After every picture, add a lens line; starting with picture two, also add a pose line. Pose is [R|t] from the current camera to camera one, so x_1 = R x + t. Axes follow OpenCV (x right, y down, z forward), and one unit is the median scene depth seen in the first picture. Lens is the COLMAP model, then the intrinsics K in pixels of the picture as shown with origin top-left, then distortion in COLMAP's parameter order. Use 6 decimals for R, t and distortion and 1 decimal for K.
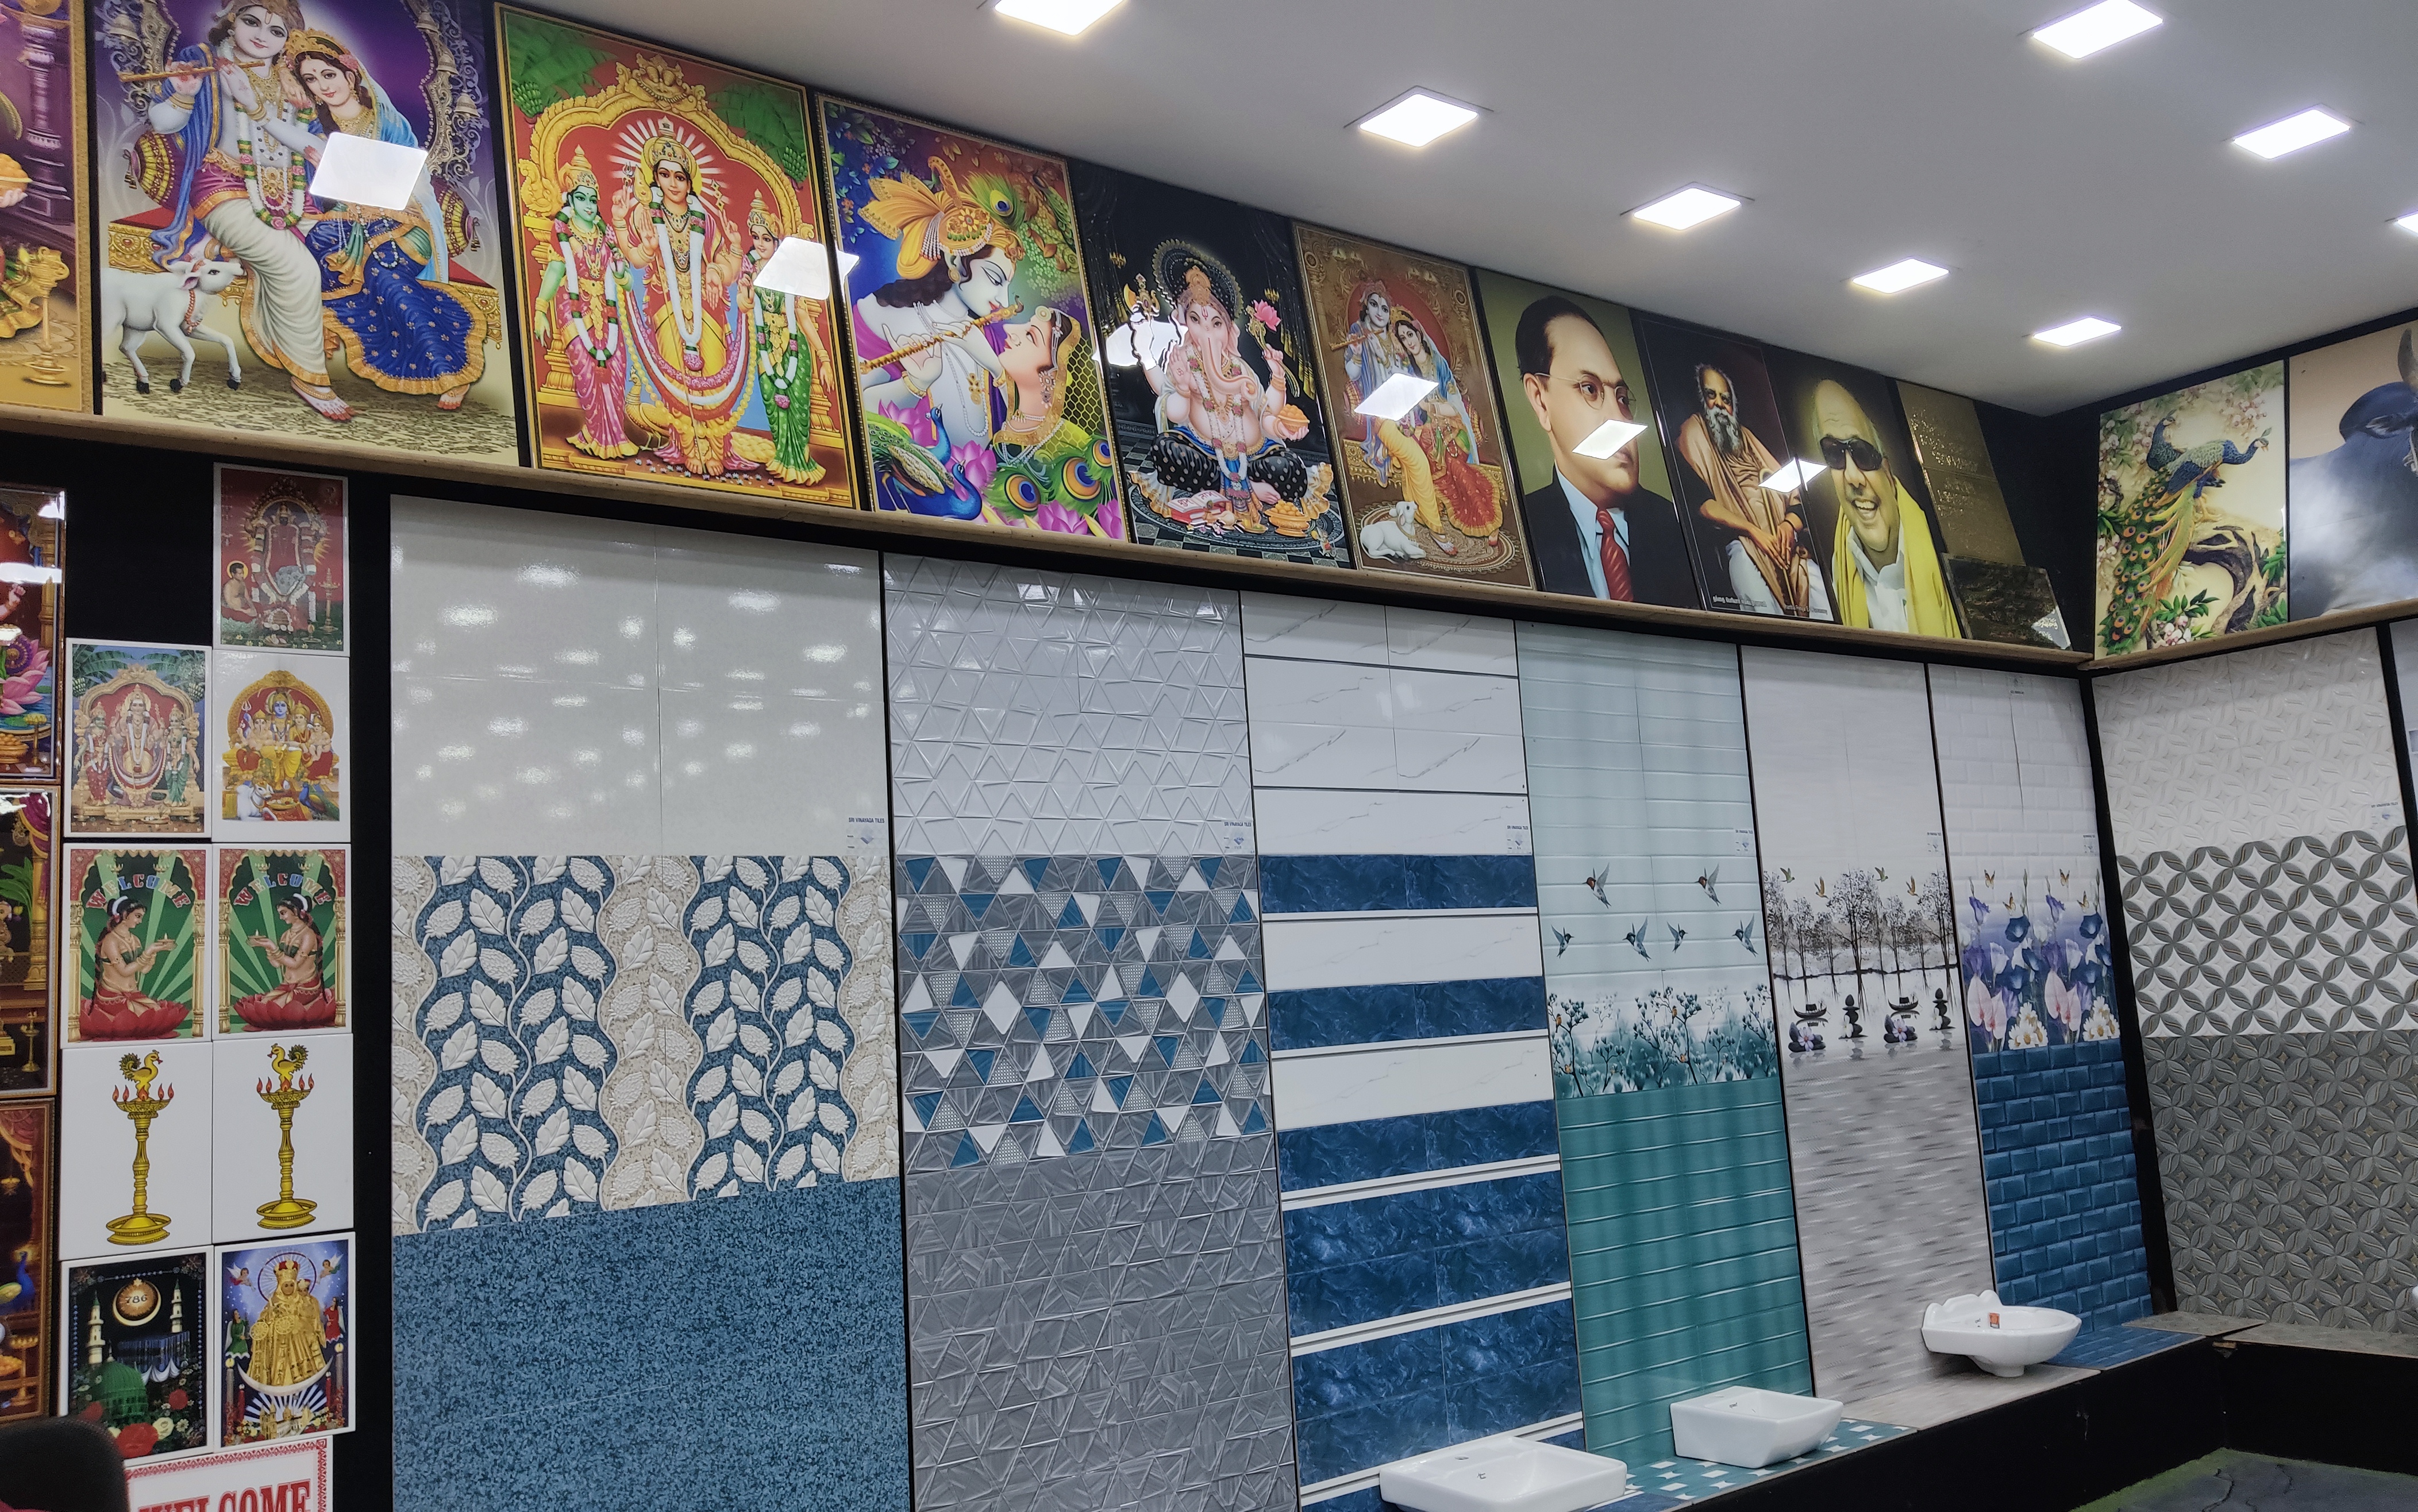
lens RADIAL K [[1906.8, 0, 1209.0], [0, 1906.8, 756.0], [0, 0, 1]] dist [0.035685, -0.081477]
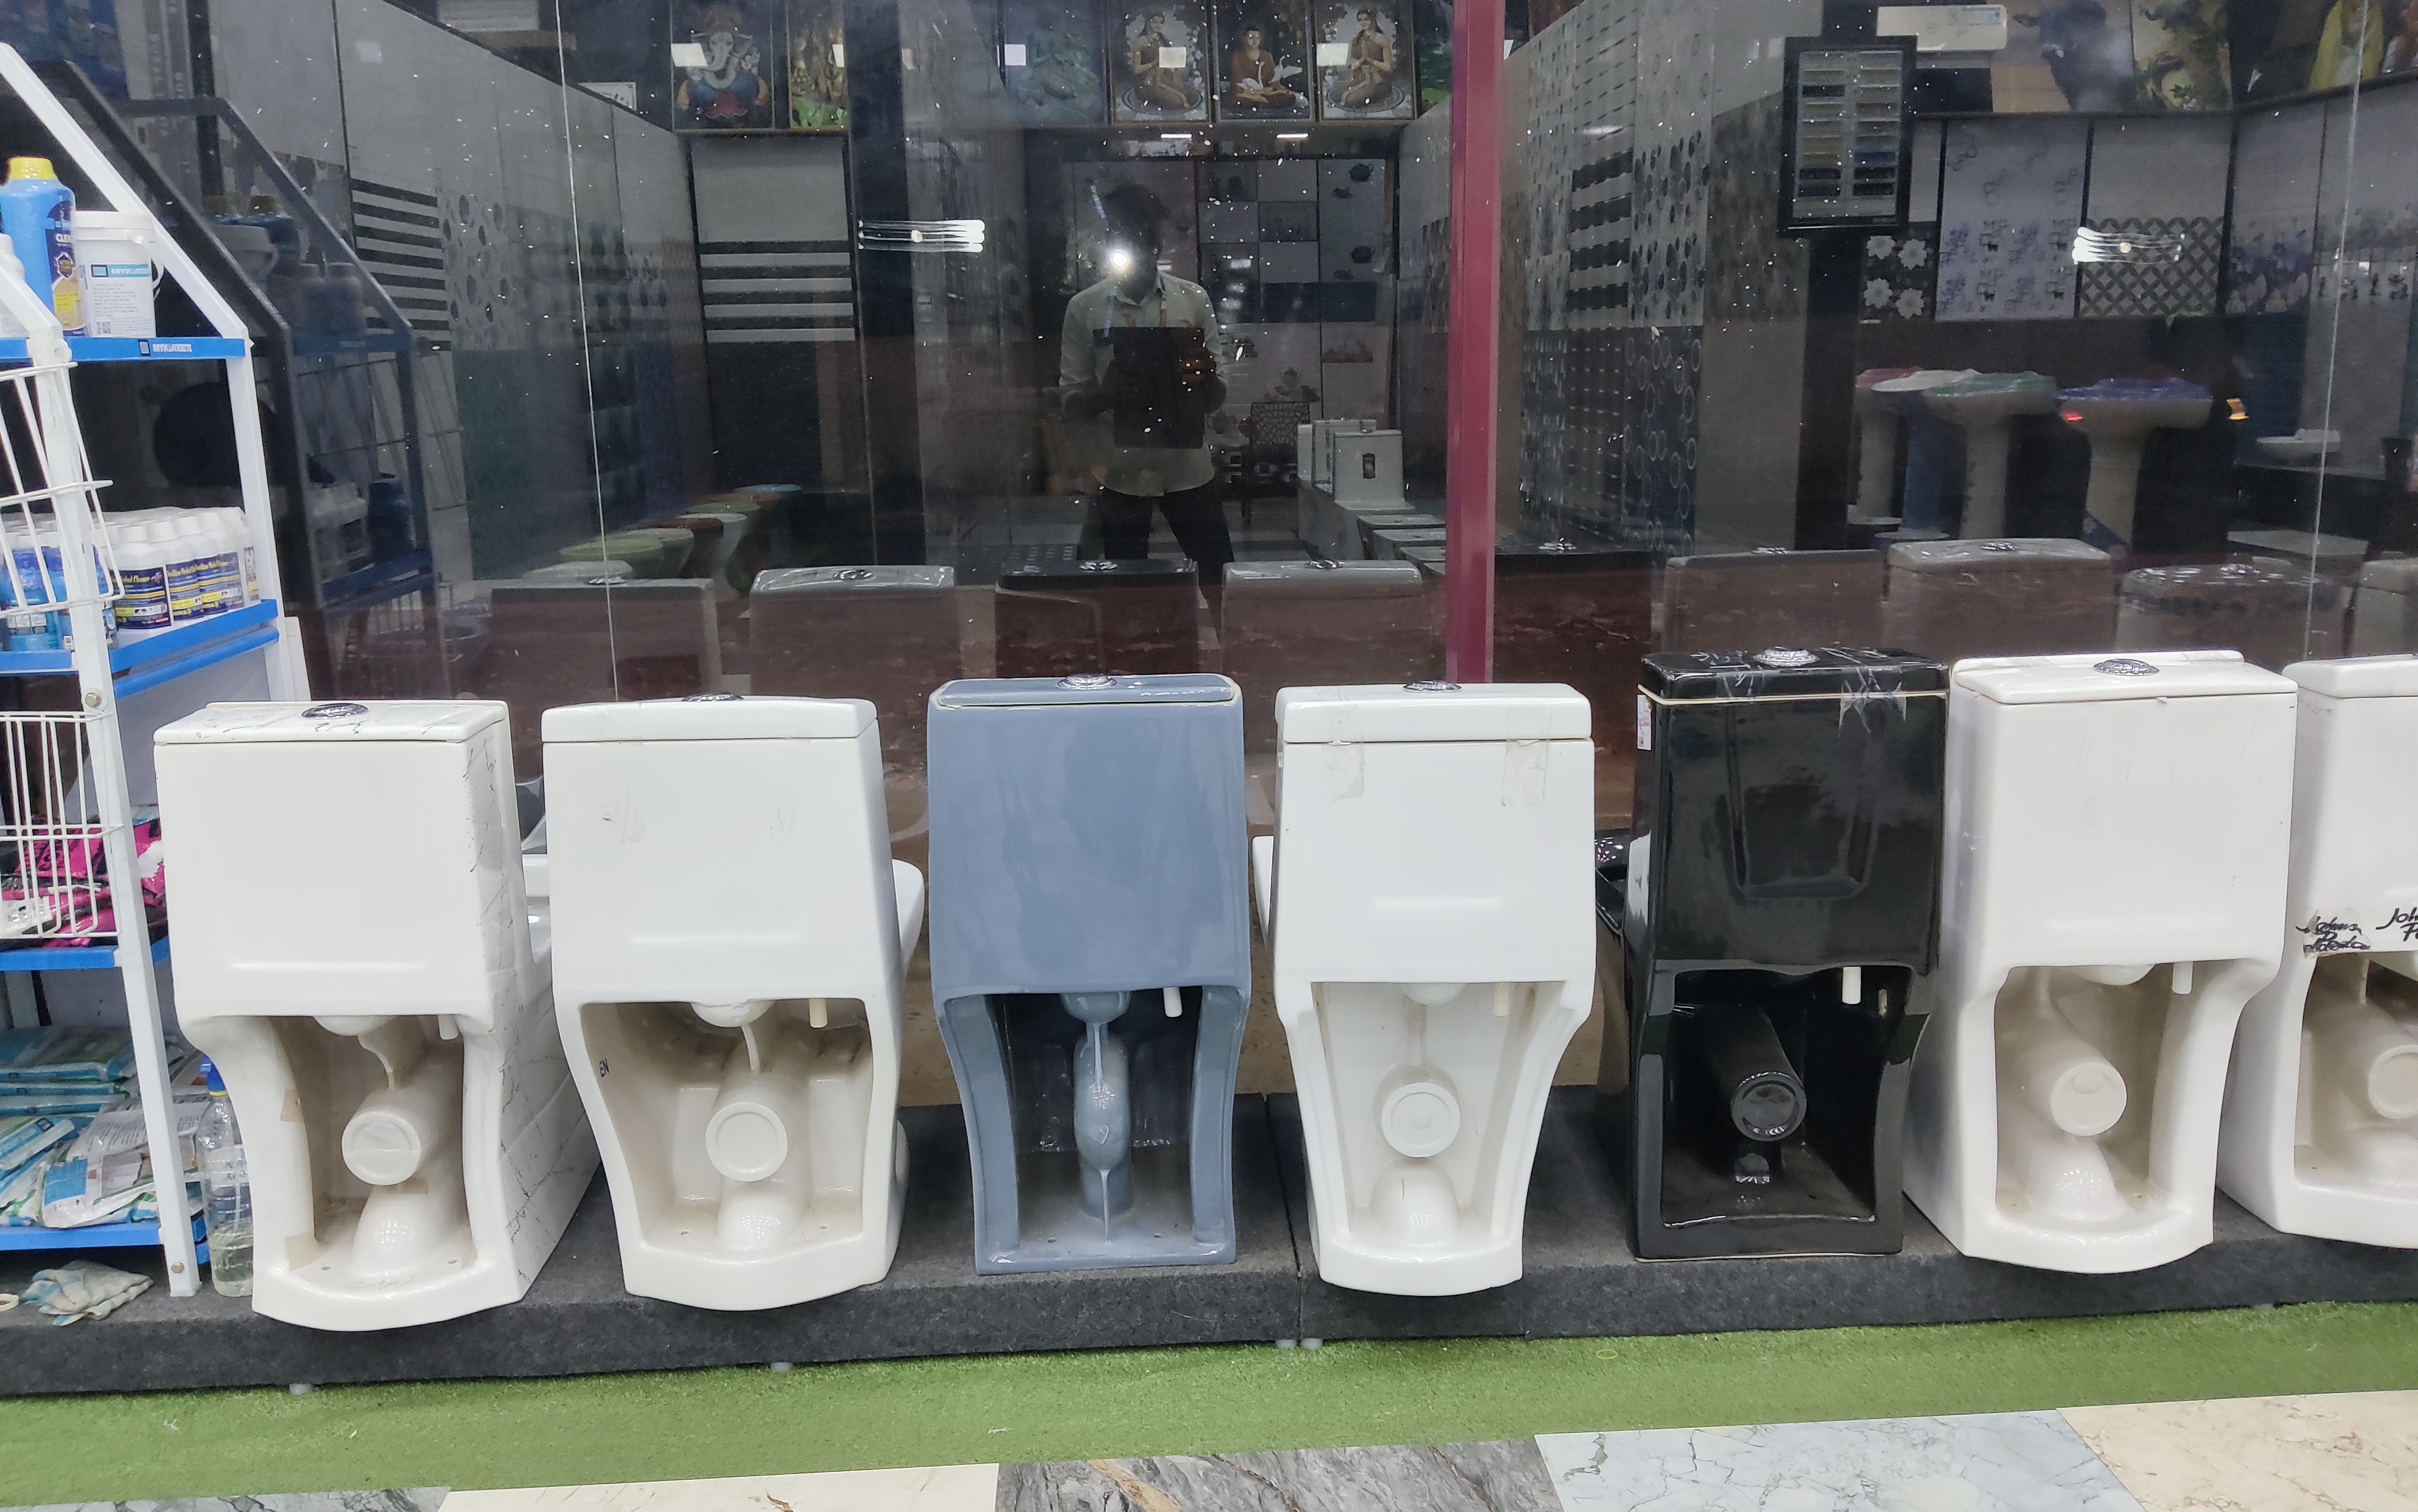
lens RADIAL K [[1906.8, 0, 1209.0], [0, 1906.8, 756.0], [0, 0, 1]] dist [0.035685, -0.081477]
pose [[0.569748, -0.127369, 0.811890, -1.722193], [-0.118157, 0.964957, 0.234300, 0.236406], [-0.813281, -0.229422, 0.534733, 0.600275]]
